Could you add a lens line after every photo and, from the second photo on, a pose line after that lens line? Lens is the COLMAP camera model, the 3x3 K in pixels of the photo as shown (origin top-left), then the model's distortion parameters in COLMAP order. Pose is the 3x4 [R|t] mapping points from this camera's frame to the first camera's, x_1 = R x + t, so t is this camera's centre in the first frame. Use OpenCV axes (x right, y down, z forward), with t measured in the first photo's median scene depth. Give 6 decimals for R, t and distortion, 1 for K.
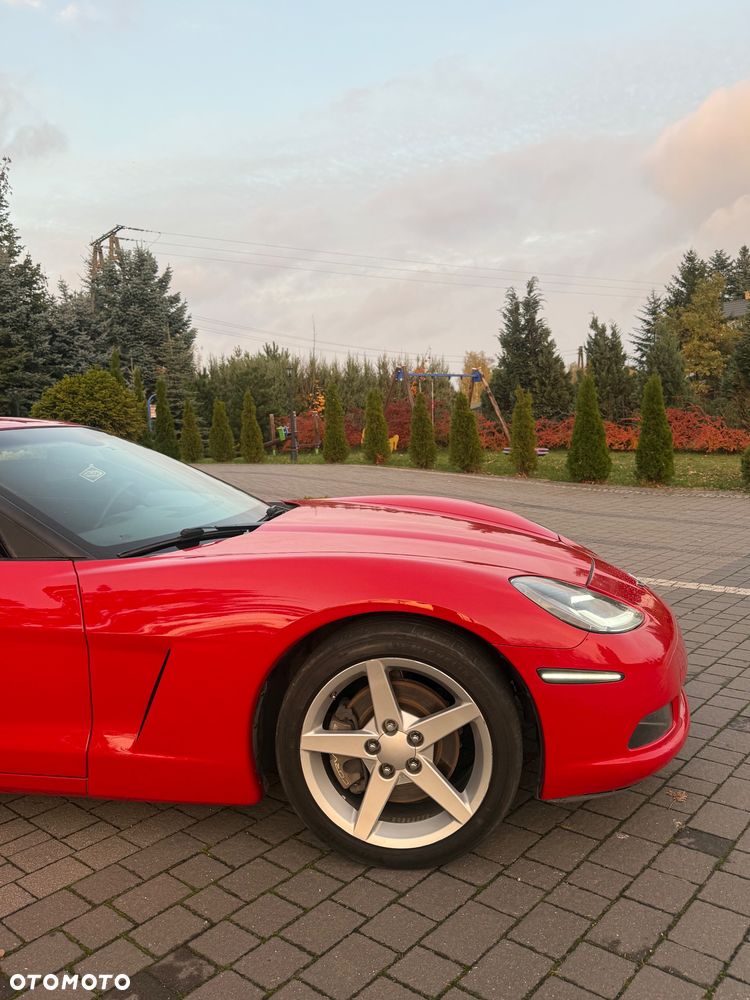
lens RADIAL K [[821.9, 0, 397.6], [0, 821.9, 504.2], [0, 0, 1]] dist [0.096165, -0.178073]
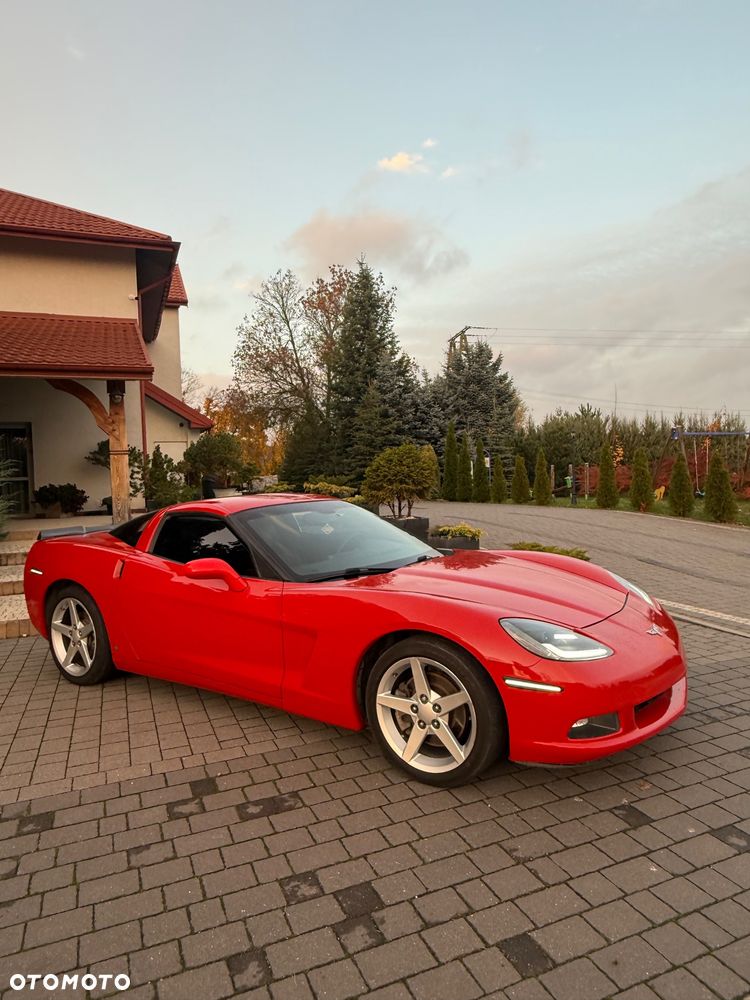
lens RADIAL K [[669.1, 0, 384.9], [0, 669.1, 496.7], [0, 0, 1]] dist [-0.004252, -0.002082]
pose [[0.892267, 0.030802, -0.450457, 0.082407], [-0.052862, 0.997936, -0.036472, -0.013851], [0.448403, 0.056355, 0.892053, -0.043582]]
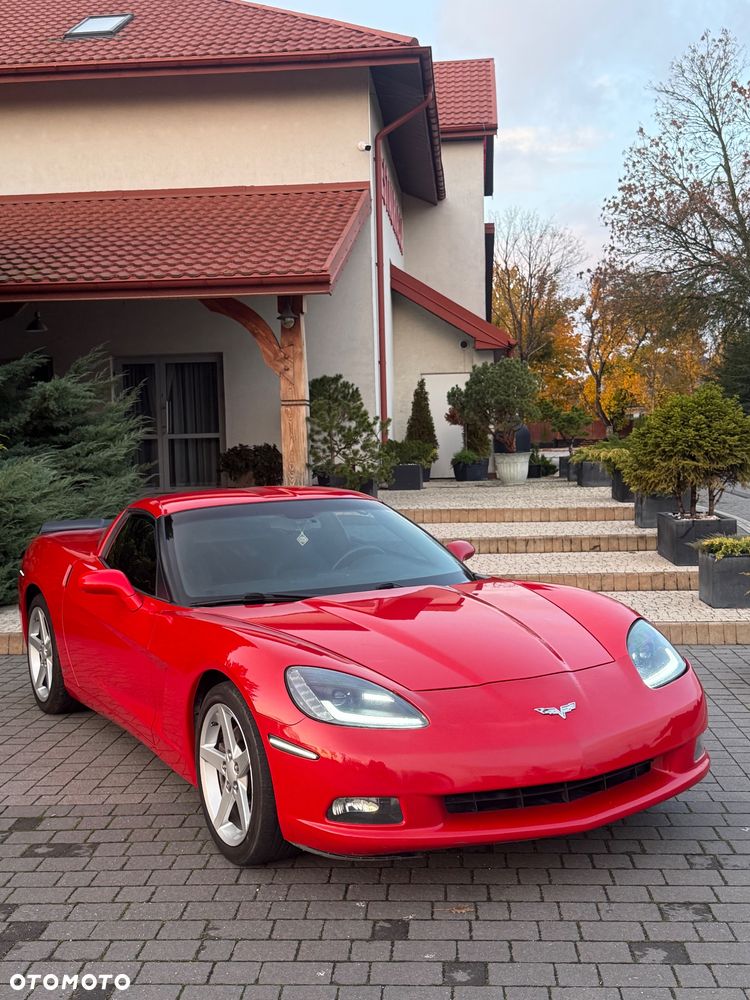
lens RADIAL K [[1251.9, 0, 373.0], [0, 1251.9, 505.8], [0, 0, 1]] dist [0.250641, -0.693637]
pose [[0.574803, 0.078890, -0.814480, 0.289366], [-0.079586, 0.996013, 0.040306, -0.040067], [0.814412, 0.041653, 0.578790, -0.008678]]
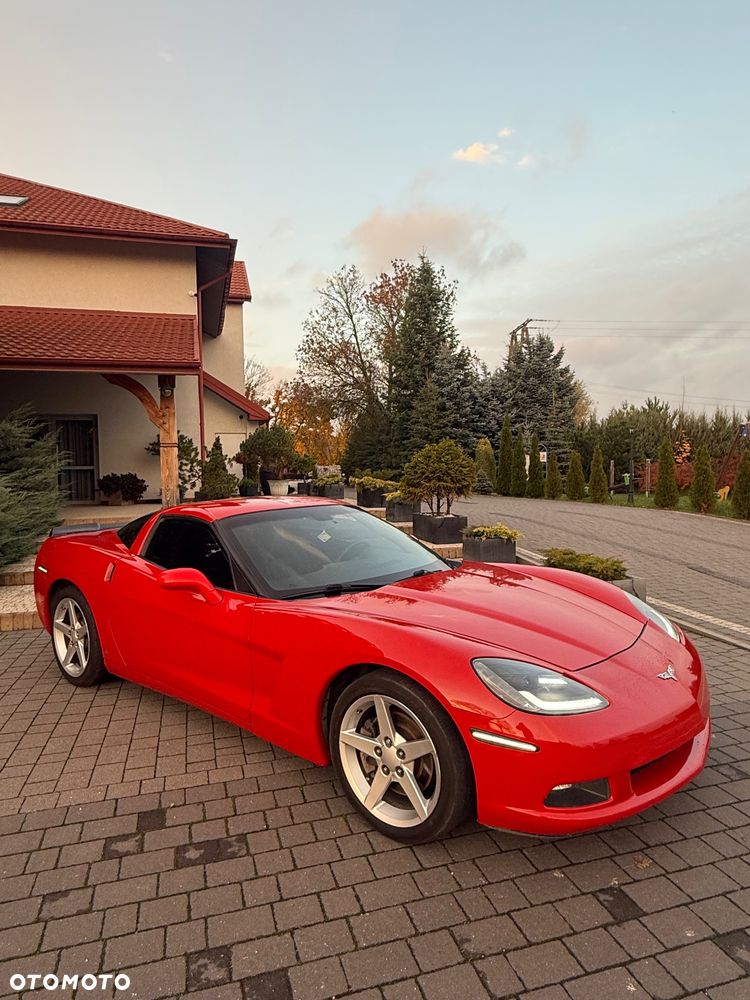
lens RADIAL K [[645.8, 0, 376.6], [0, 645.8, 498.2], [0, 0, 1]] dist [-0.002863, -0.000347]
pose [[0.832917, 0.058722, -0.550273, 0.093313], [-0.076331, 0.997041, -0.009140, -0.024896], [0.548108, 0.049616, 0.834935, -0.001419]]
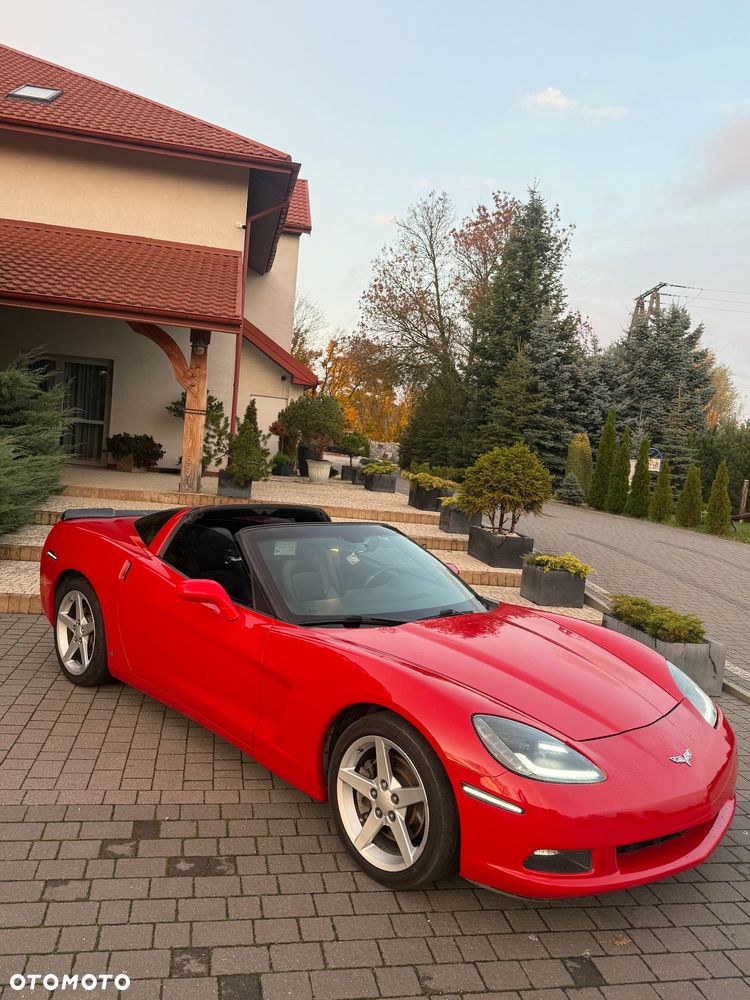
lens RADIAL K [[823.4, 0, 375.0], [0, 823.4, 500.0], [0, 0, 1]] dist [0.132288, -0.240370]
pose [[0.772257, 0.164559, -0.613628, 0.130530], [-0.188506, 0.981727, 0.026036, -0.043751], [0.606699, 0.095566, 0.789166, -0.041237]]
